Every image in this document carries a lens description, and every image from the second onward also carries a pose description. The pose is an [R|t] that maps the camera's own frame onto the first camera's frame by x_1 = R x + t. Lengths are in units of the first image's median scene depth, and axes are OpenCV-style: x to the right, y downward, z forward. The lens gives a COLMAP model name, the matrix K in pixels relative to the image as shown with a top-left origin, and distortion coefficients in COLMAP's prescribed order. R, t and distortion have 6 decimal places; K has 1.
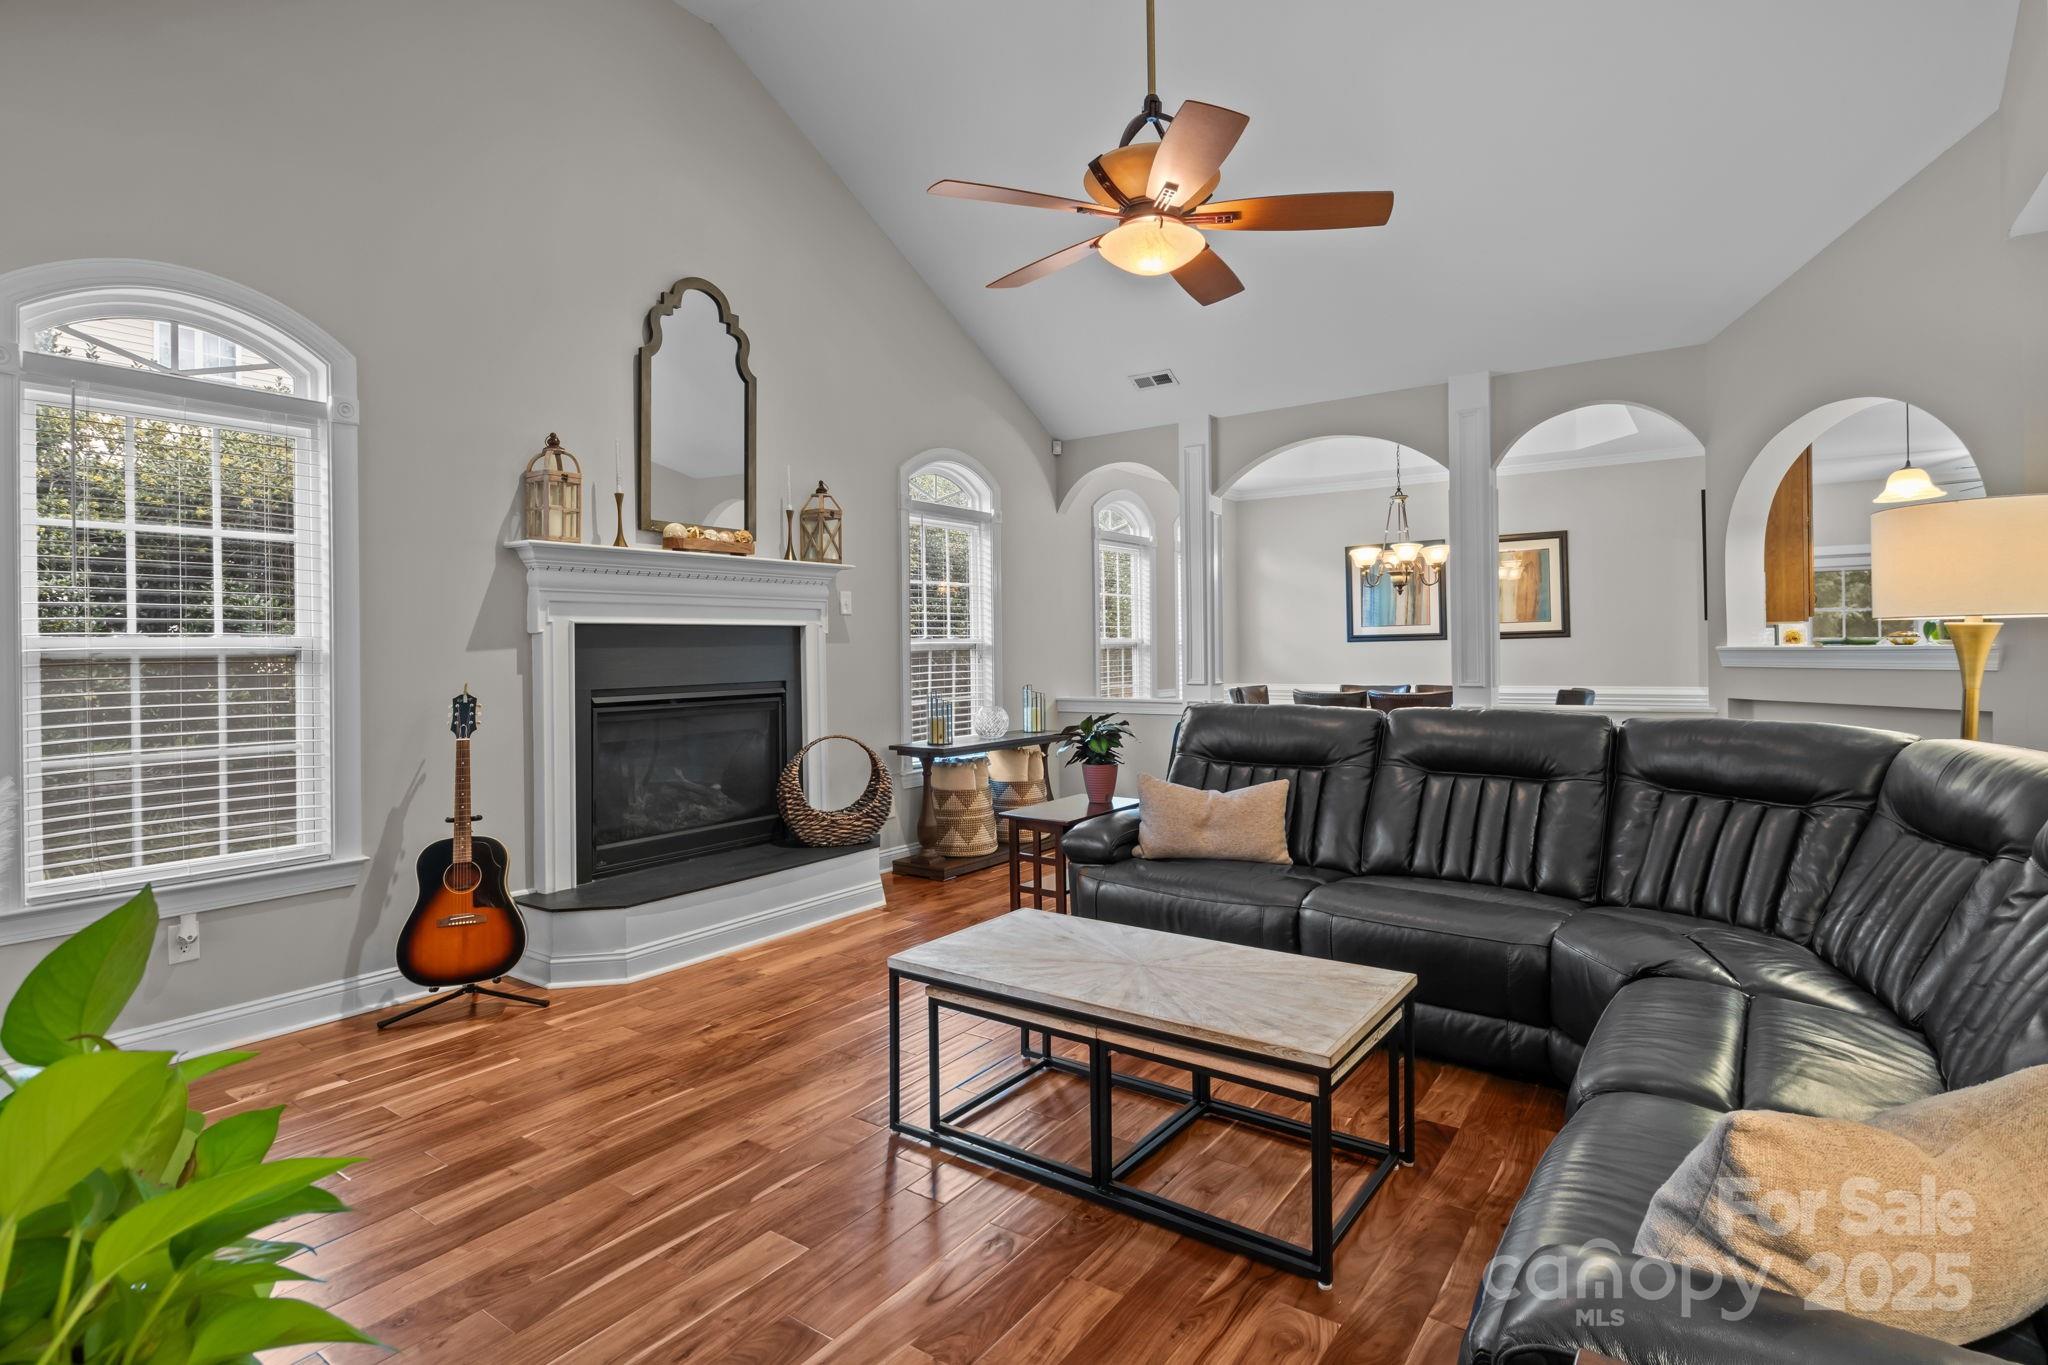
lens RADIAL K [[1023.0, 0, 1026.7], [0, 1023.0, 662.5], [0, 0, 1]] dist [-0.025573, 0.000029]
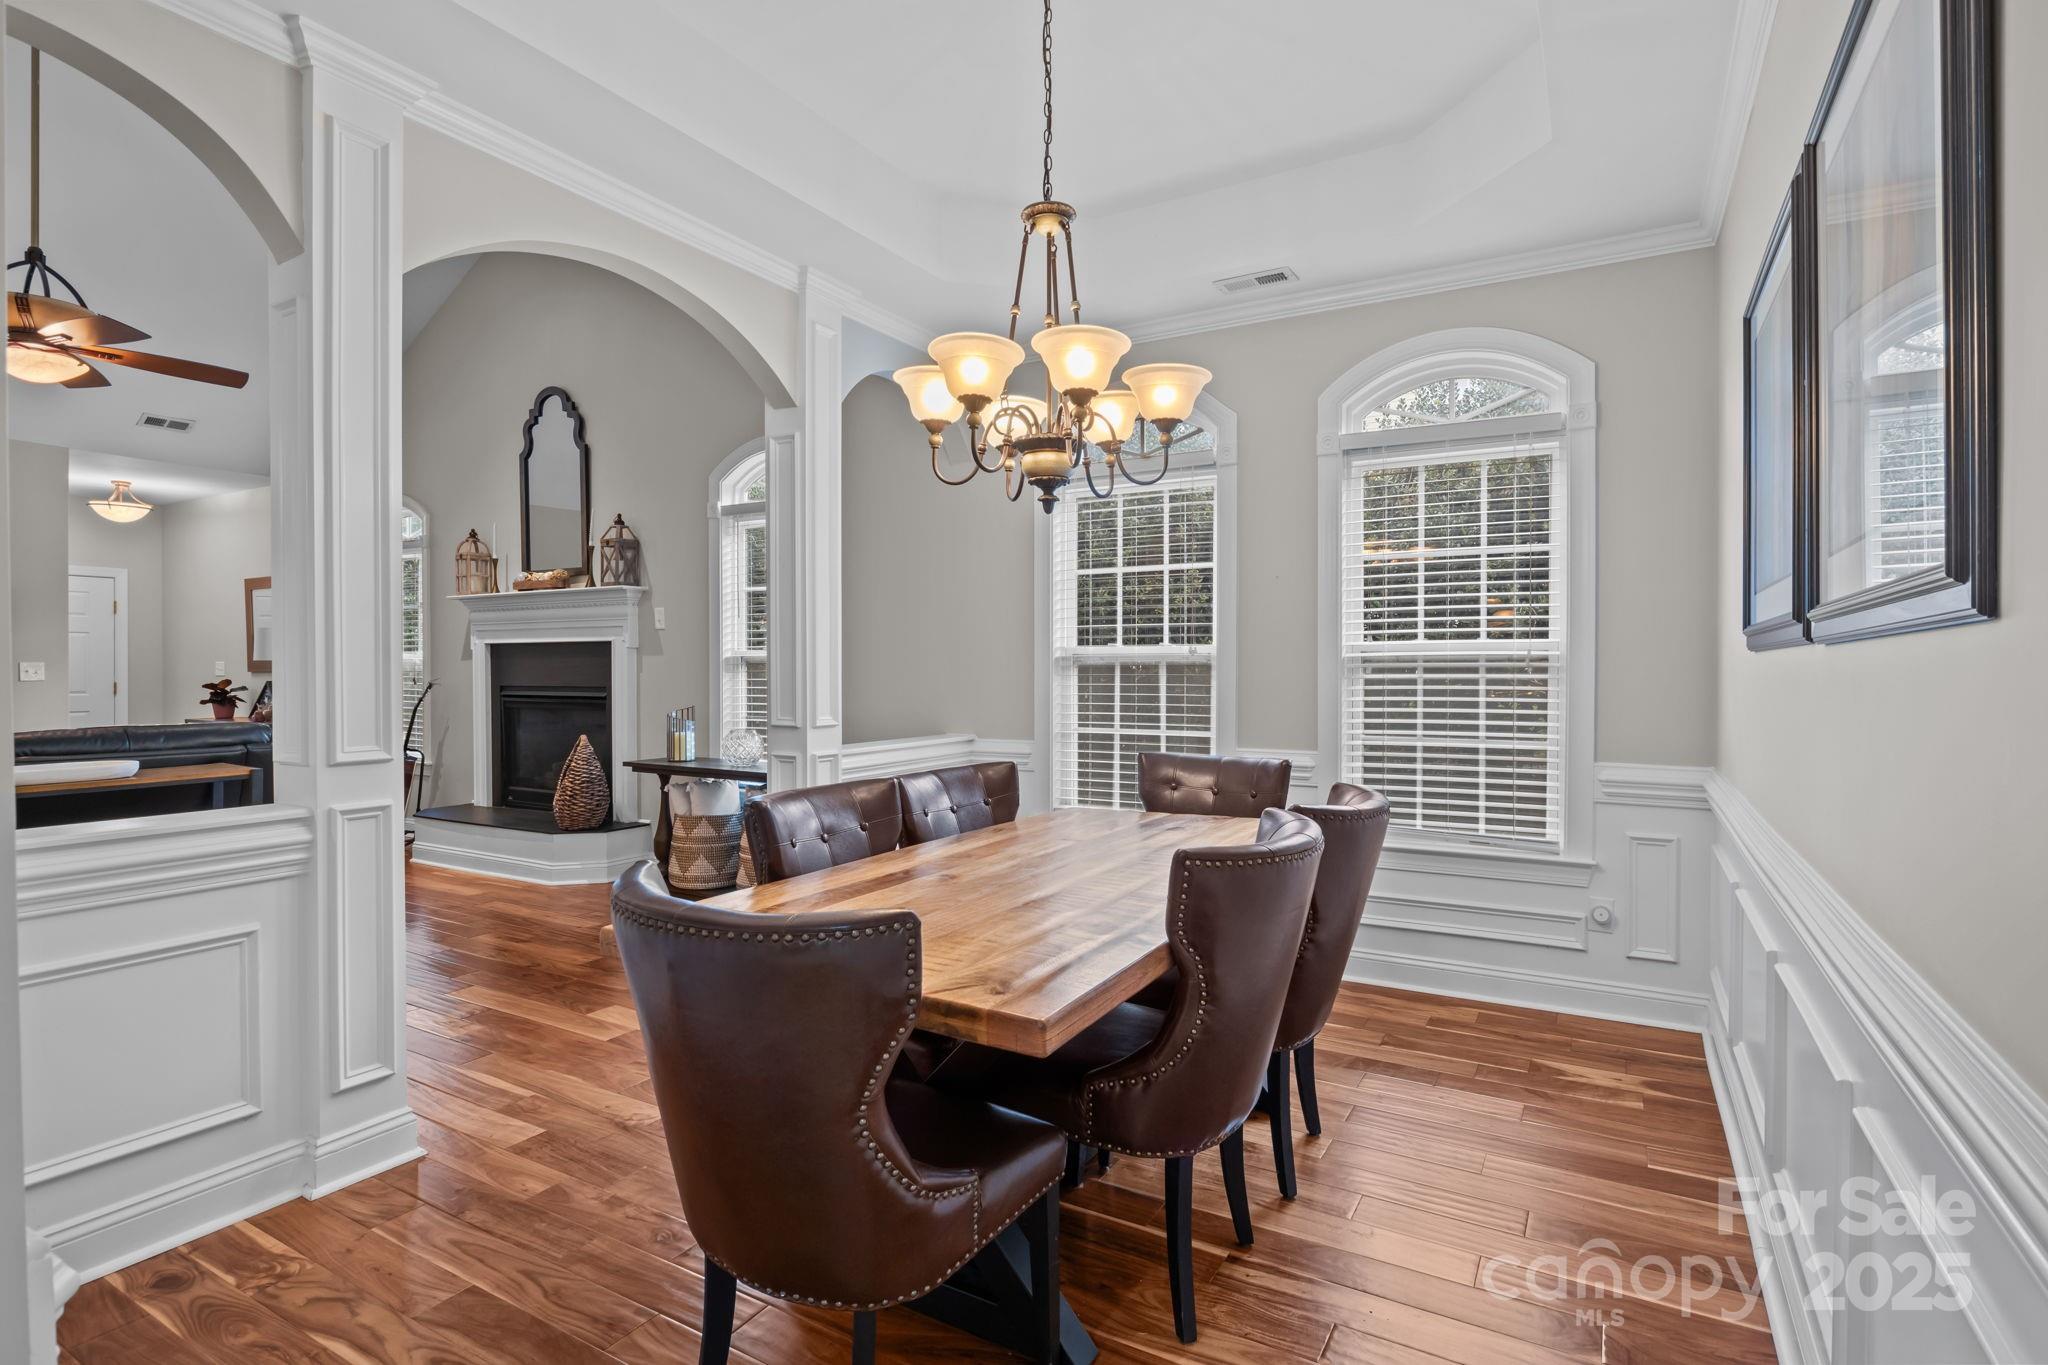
lens RADIAL K [[1023.0, 0, 1026.7], [0, 1023.0, 662.5], [0, 0, 1]] dist [-0.025573, 0.000029]
pose [[0.094564, 0.010318, -0.995465, 0.954231], [-0.014366, 0.999856, 0.008999, -0.027666], [0.995415, 0.013450, 0.094698, 1.314268]]
